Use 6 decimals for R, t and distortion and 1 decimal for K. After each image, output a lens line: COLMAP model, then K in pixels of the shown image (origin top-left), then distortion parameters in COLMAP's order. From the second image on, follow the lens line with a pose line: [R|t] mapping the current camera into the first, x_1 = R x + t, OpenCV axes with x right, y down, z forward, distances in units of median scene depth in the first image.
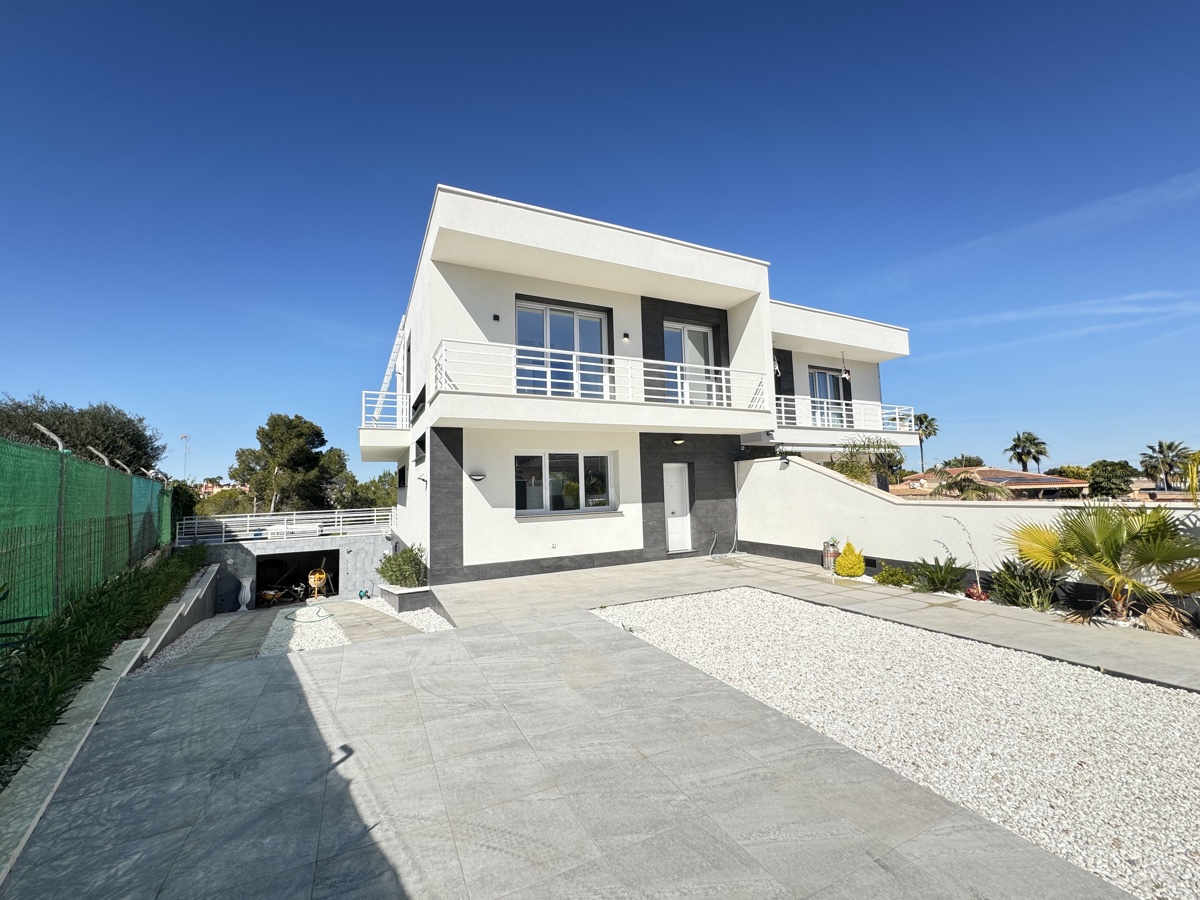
lens RADIAL K [[480.0, 0, 600.0], [0, 480.0, 445.8], [0, 0, 1]] dist [-0.001733, -0.000520]
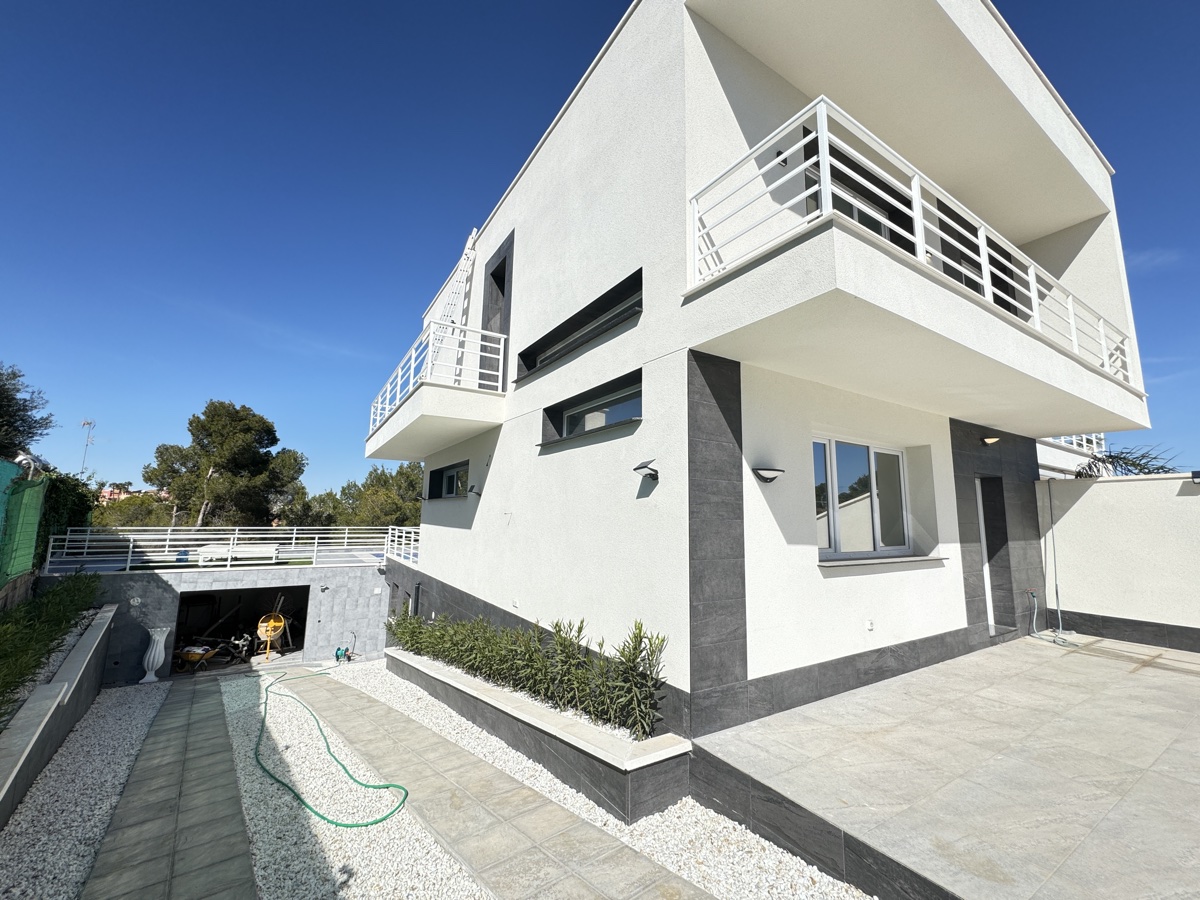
lens RADIAL K [[480.0, 0, 600.0], [0, 480.0, 445.8], [0, 0, 1]] dist [-0.001733, -0.000520]
pose [[0.993088, 0.062028, 0.099647, -0.209689], [-0.056089, 0.996539, -0.061345, 0.034697], [-0.103108, 0.055332, 0.993130, 0.260857]]
